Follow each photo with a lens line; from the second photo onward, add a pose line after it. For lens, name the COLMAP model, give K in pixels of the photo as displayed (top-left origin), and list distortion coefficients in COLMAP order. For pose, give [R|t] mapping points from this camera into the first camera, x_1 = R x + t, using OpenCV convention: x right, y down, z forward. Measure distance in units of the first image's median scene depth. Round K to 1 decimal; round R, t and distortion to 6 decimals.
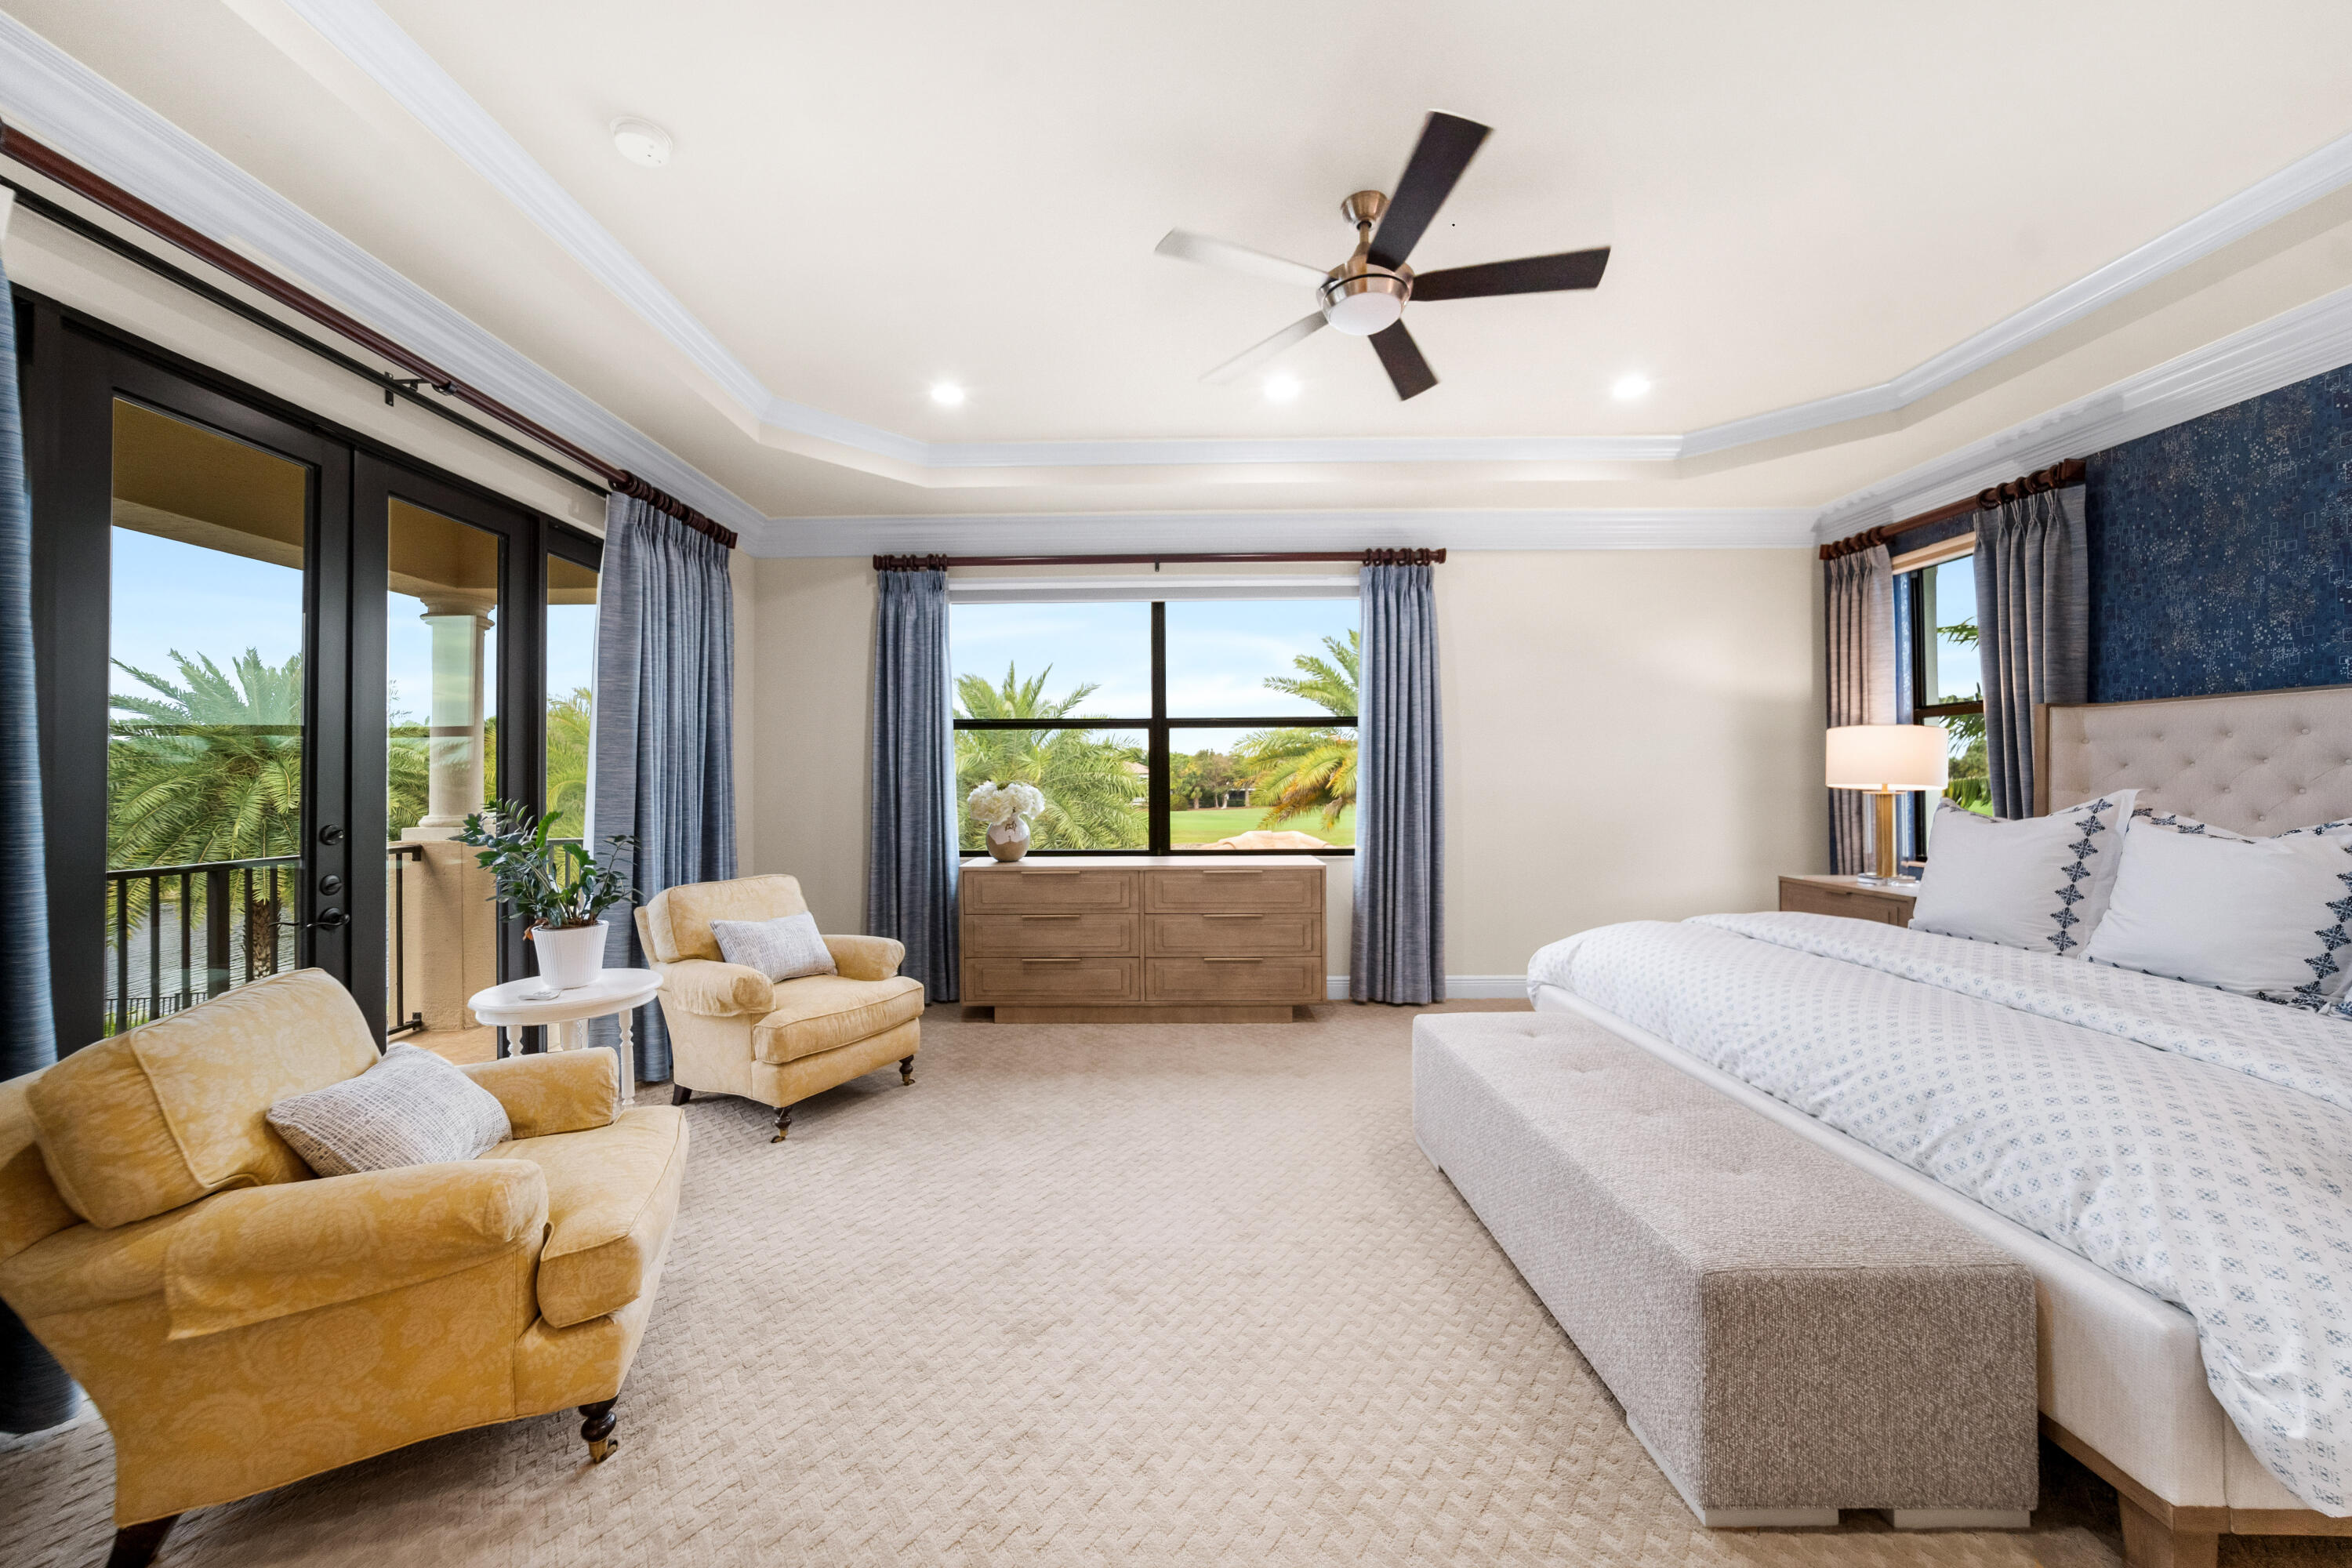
lens RADIAL K [[814.8, 0, 1176.0], [0, 814.8, 784.0], [0, 0, 1]] dist [-0.028638, 0.009926]
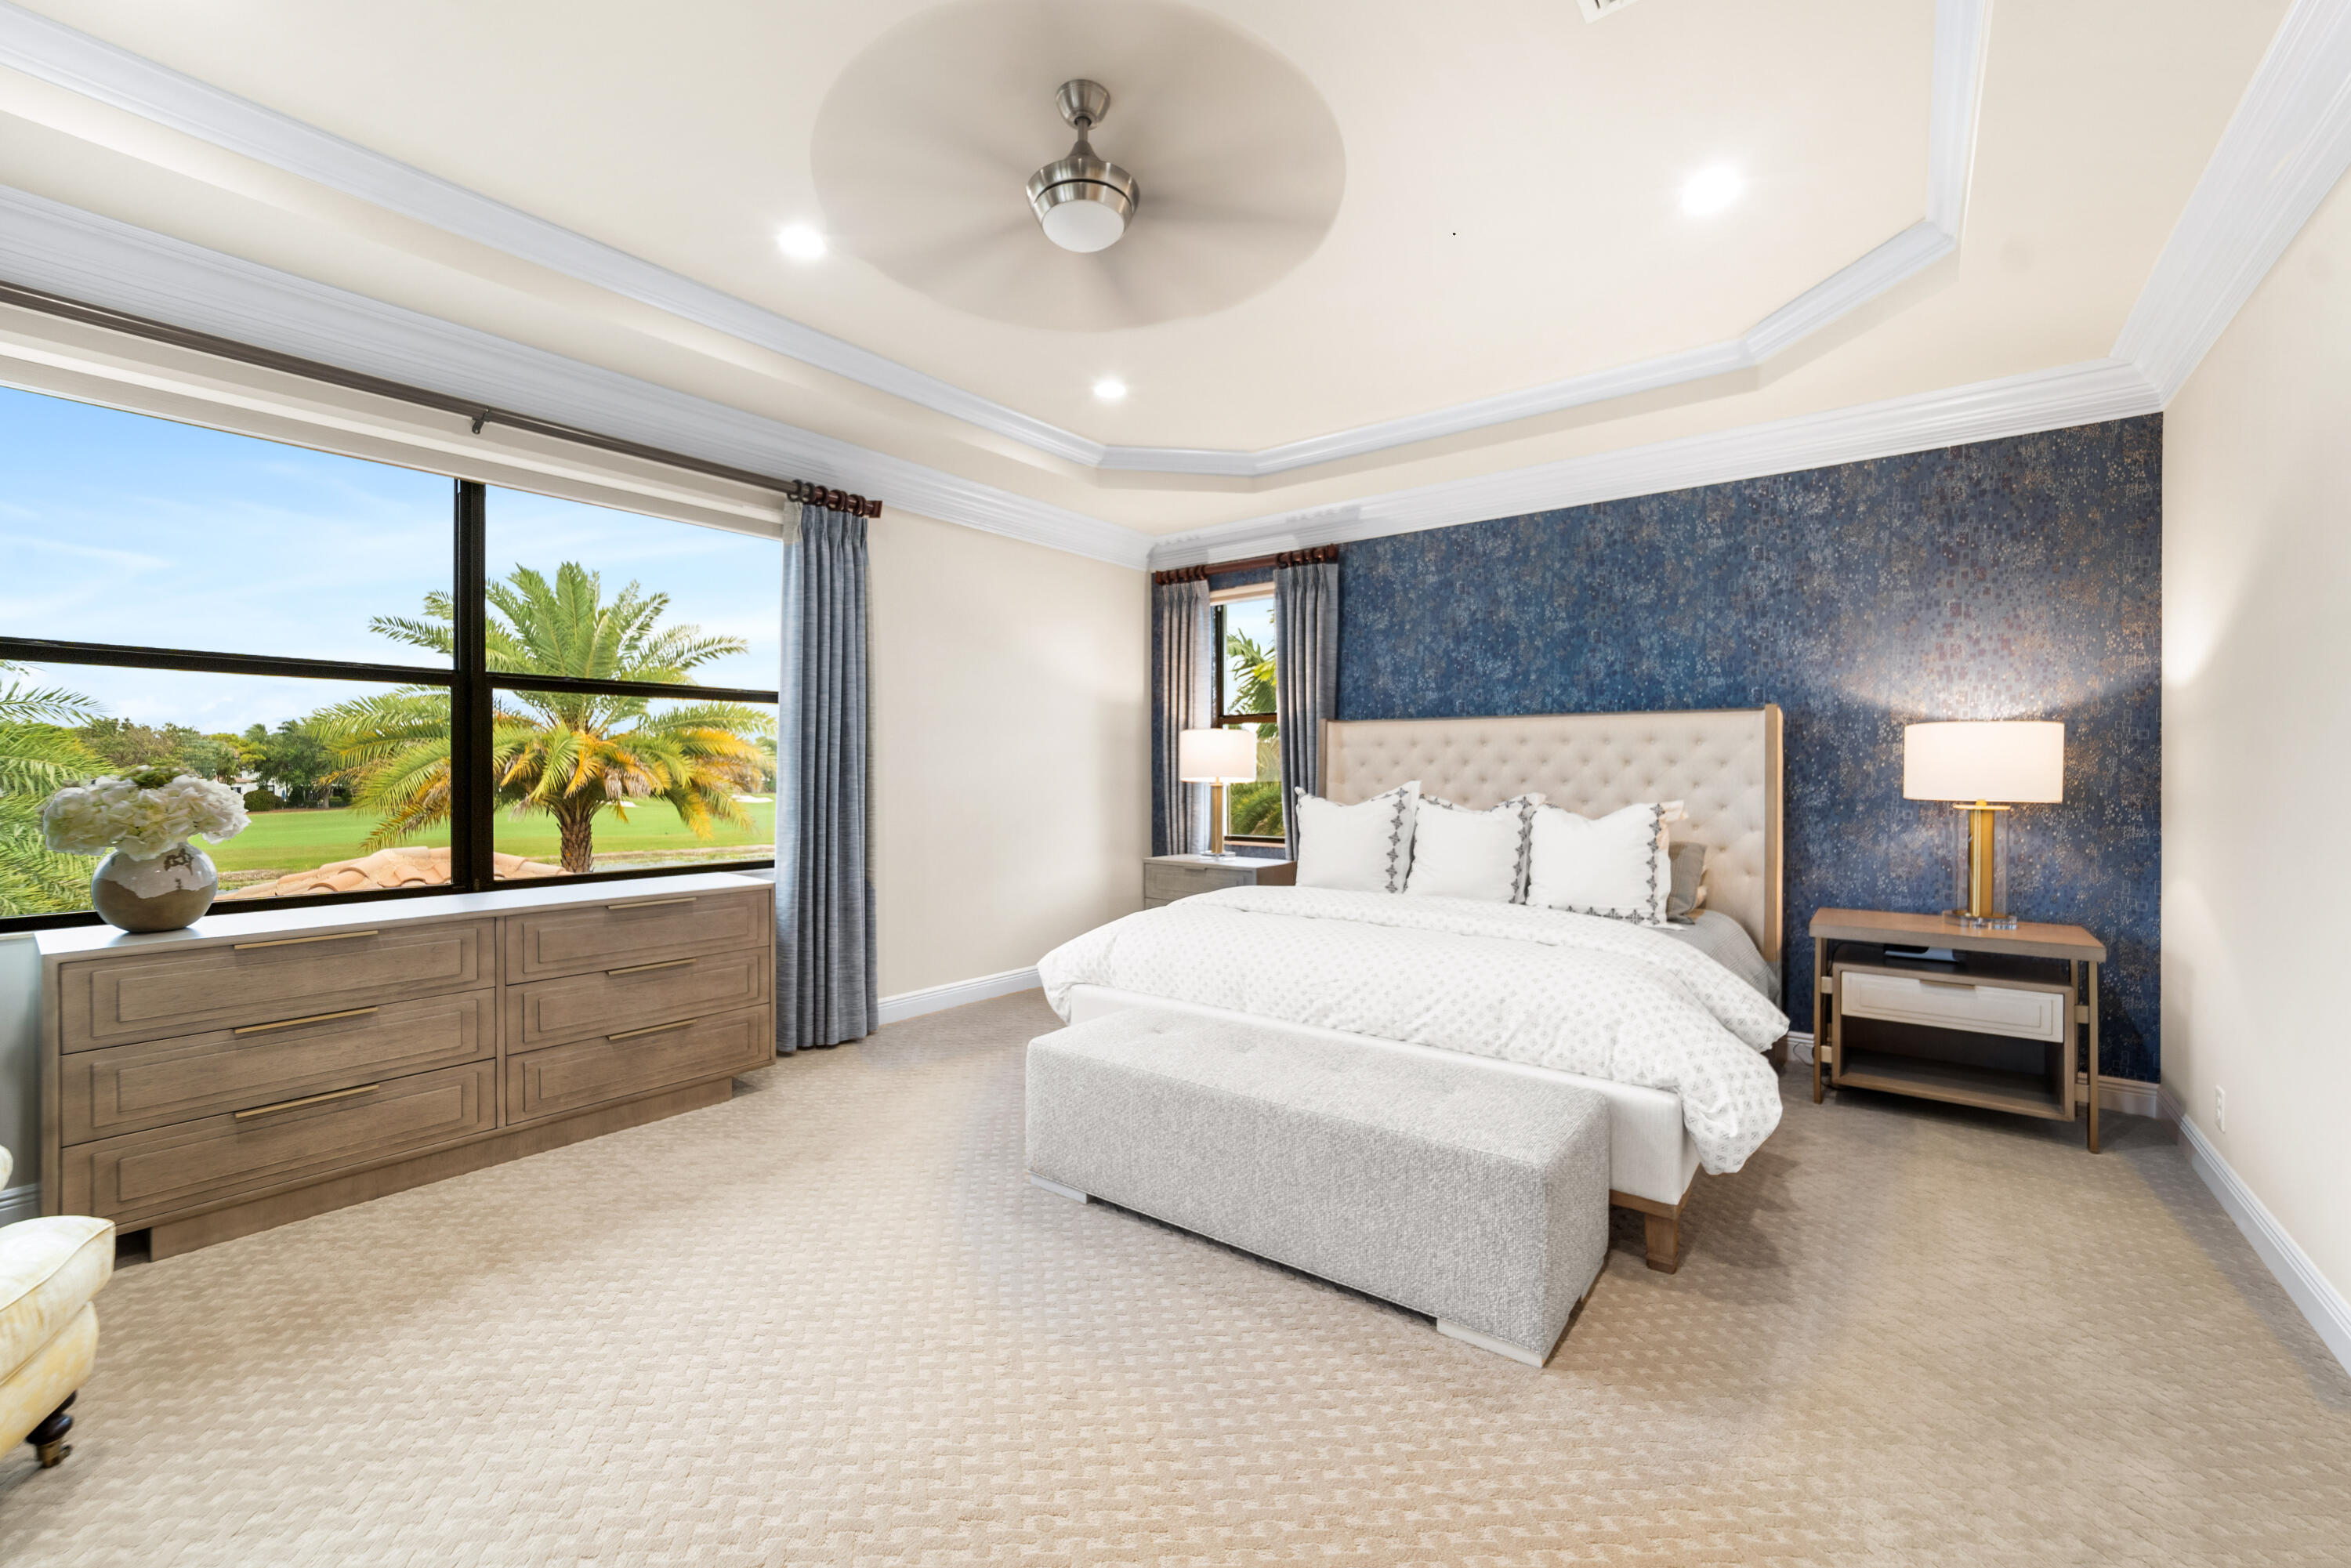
lens RADIAL K [[918.9, 0, 1175.5], [0, 918.9, 784.0], [0, 0, 1]] dist [-0.033803, 0.016419]
pose [[0.634362, -0.004661, 0.773022, -0.247517], [-0.000648, 0.999978, 0.006561, 0.000984], [-0.773036, -0.004663, 0.634345, 0.169030]]
